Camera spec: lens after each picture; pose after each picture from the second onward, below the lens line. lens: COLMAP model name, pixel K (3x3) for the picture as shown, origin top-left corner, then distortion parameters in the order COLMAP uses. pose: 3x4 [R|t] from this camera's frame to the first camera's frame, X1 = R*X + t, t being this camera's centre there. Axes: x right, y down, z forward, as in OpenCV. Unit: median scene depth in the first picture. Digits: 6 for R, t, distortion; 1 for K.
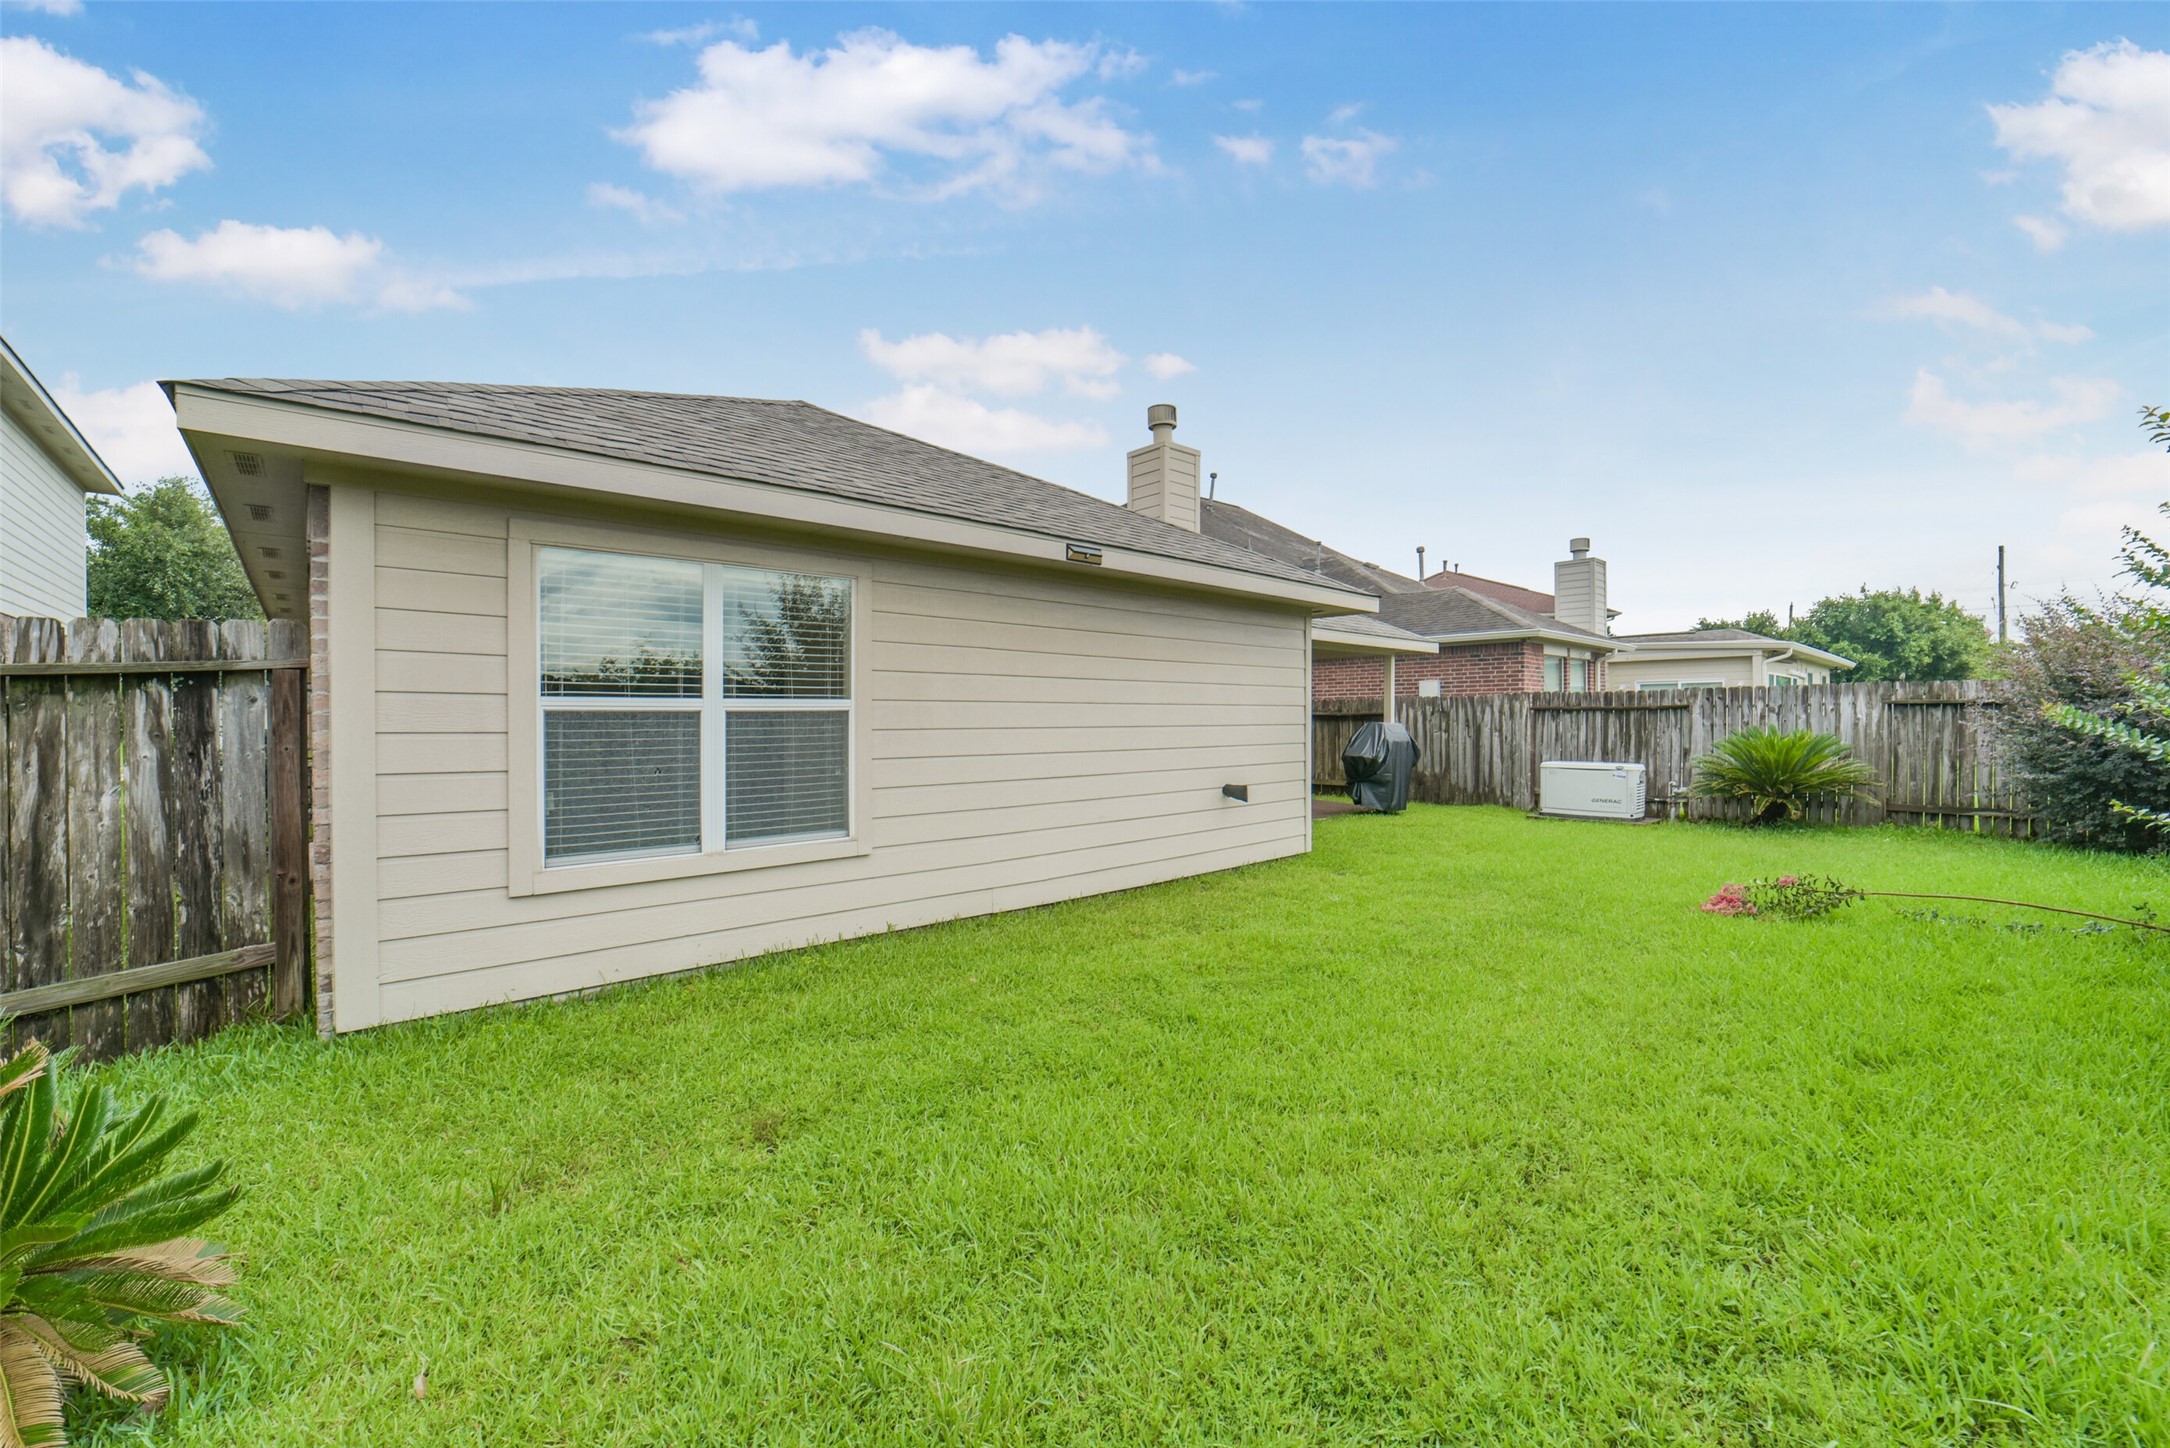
lens RADIAL K [[841.9, 0, 1098.7], [0, 841.9, 717.9], [0, 0, 1]] dist [-0.023371, 0.000030]
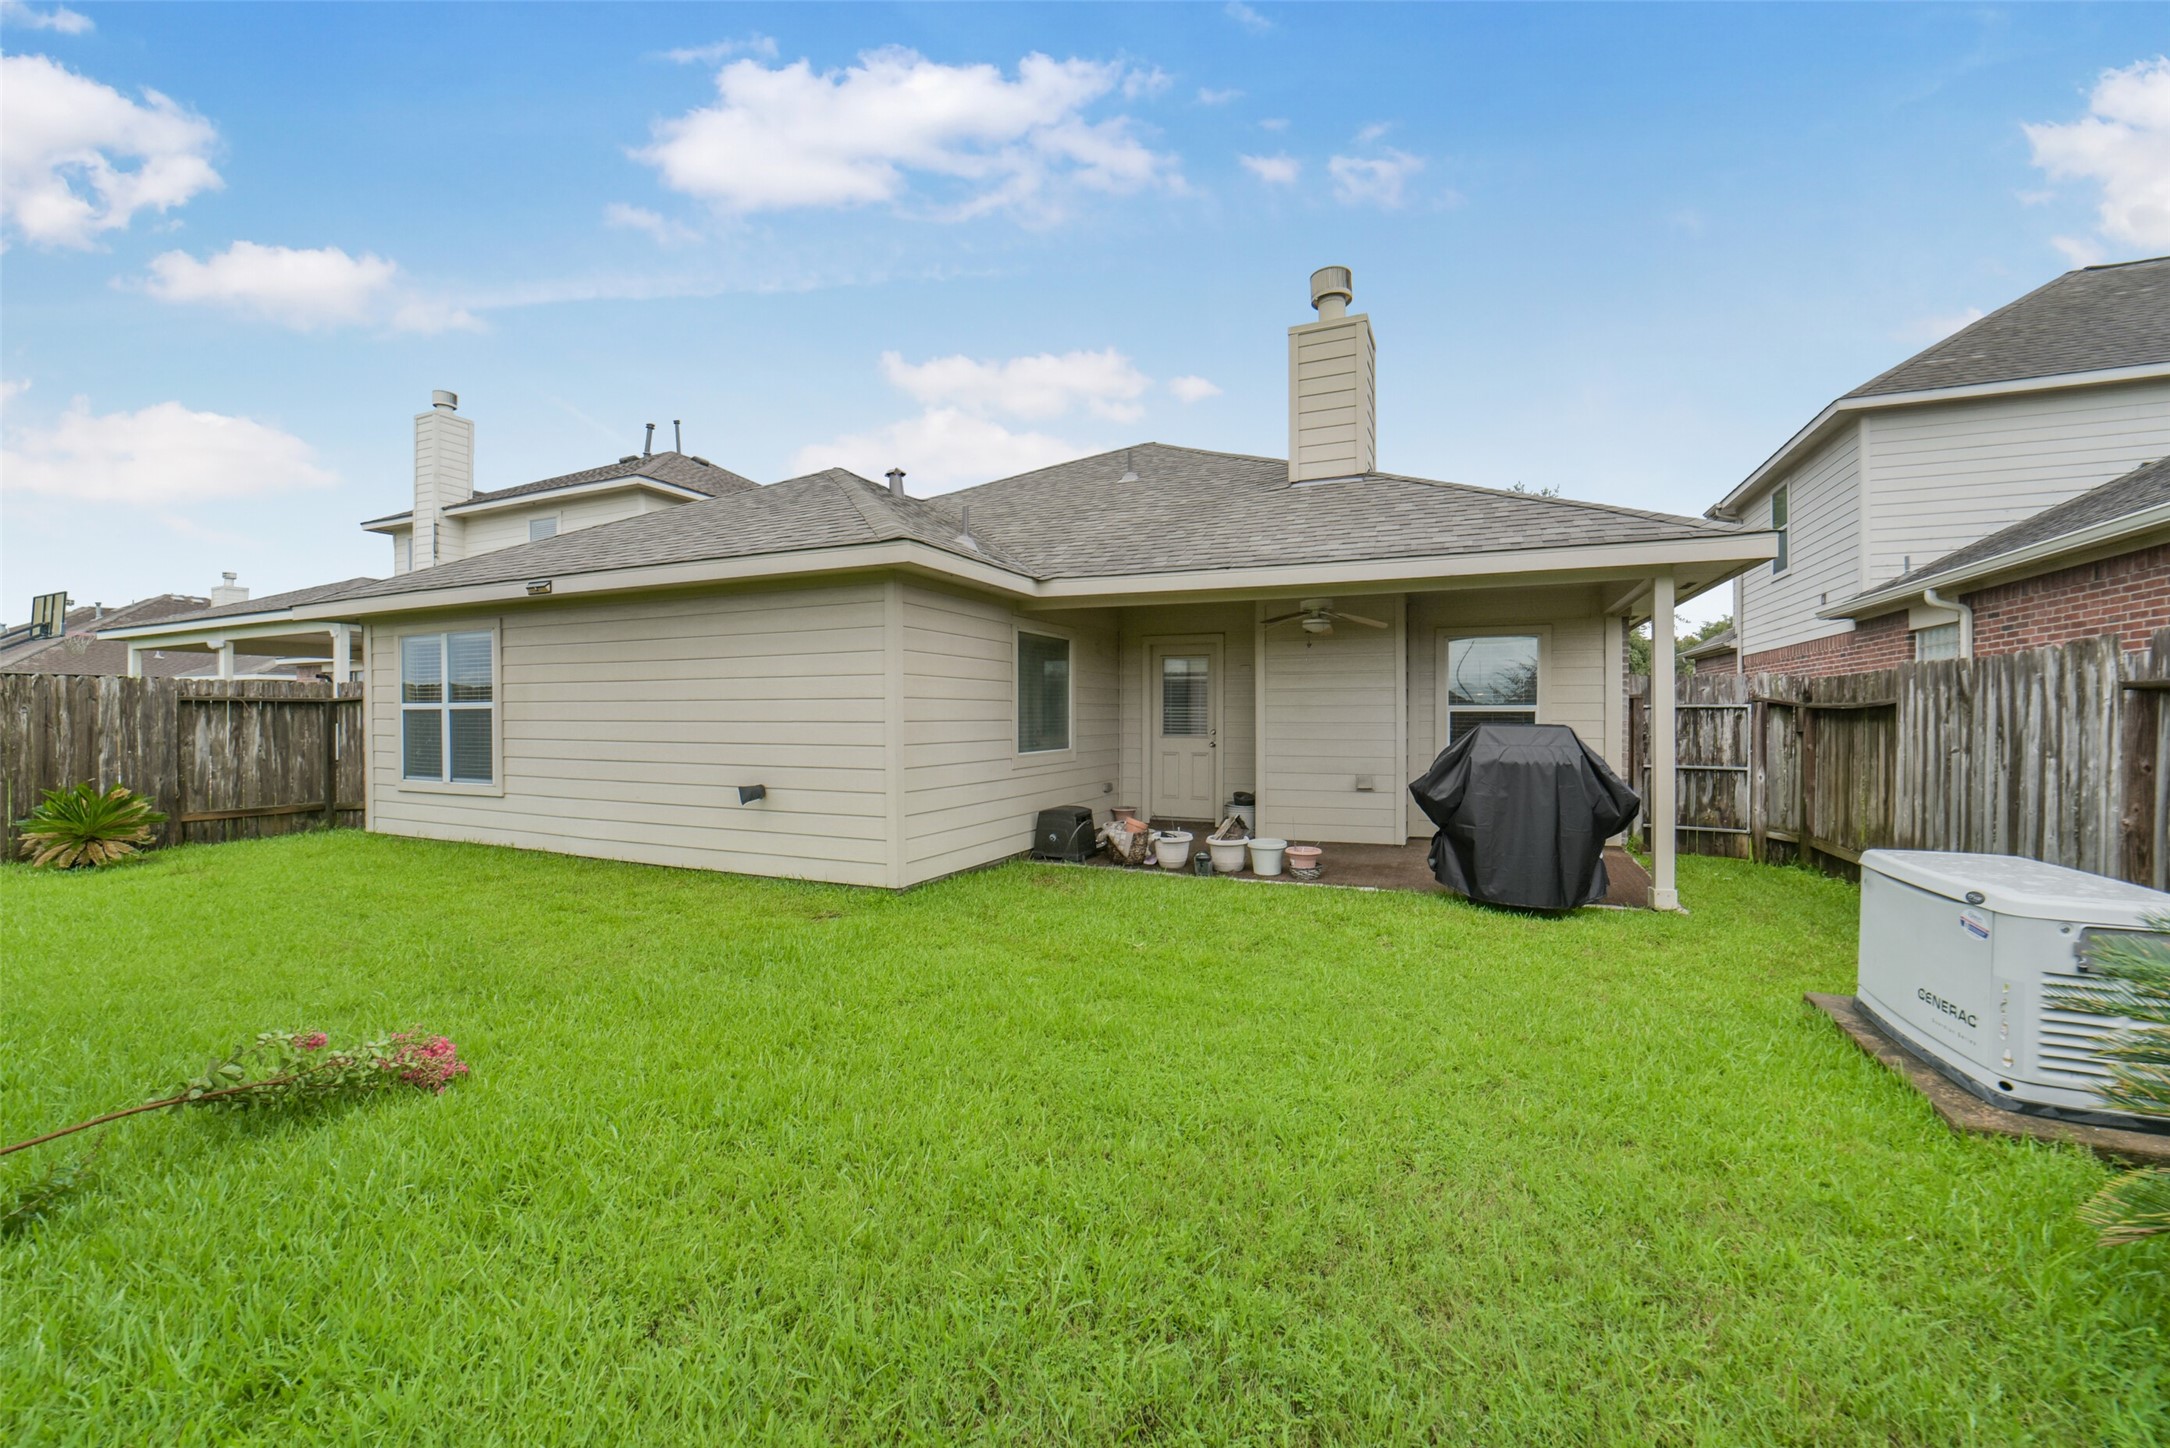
lens RADIAL K [[841.9, 0, 1098.7], [0, 841.9, 717.9], [0, 0, 1]] dist [-0.023371, 0.000030]
pose [[0.409675, 0.006880, -0.912206, 1.250553], [-0.000296, 0.999973, 0.007409, -0.002240], [0.912231, -0.002766, 0.409666, 1.041581]]
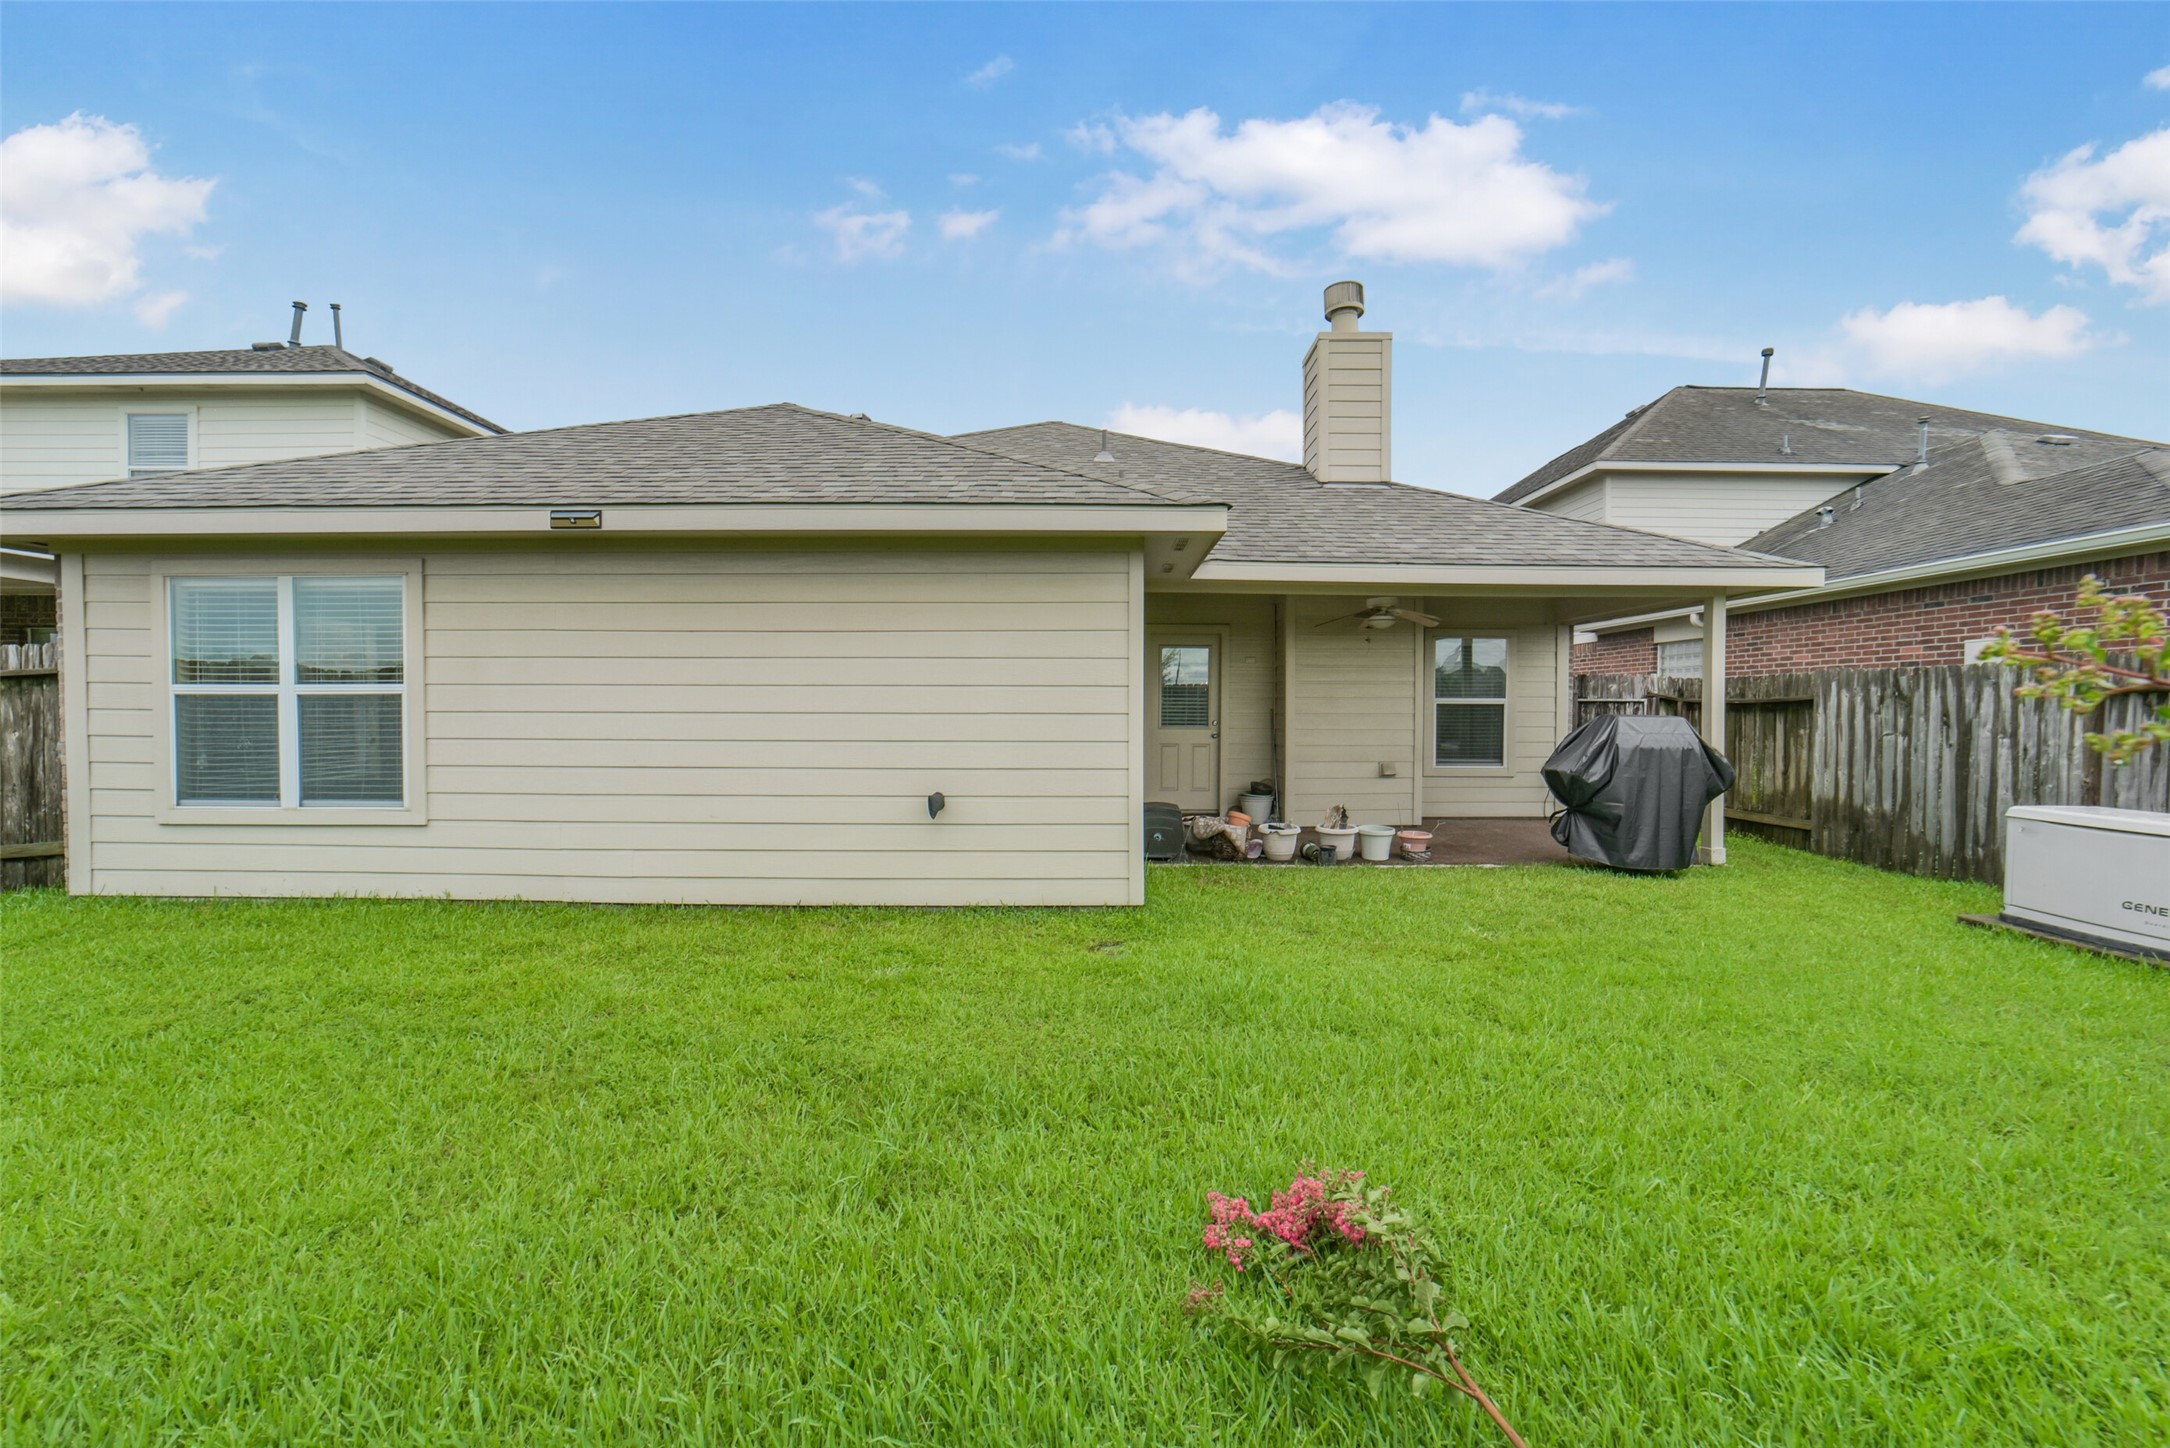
lens RADIAL K [[837.6, 0, 1105.7], [0, 837.6, 711.9], [0, 0, 1]] dist [-0.019739, 0.000110]
pose [[0.740082, 0.011364, -0.672421, 0.824876], [-0.005269, 0.999925, 0.011099, -0.001357], [0.672496, -0.004672, 0.740086, 0.597759]]
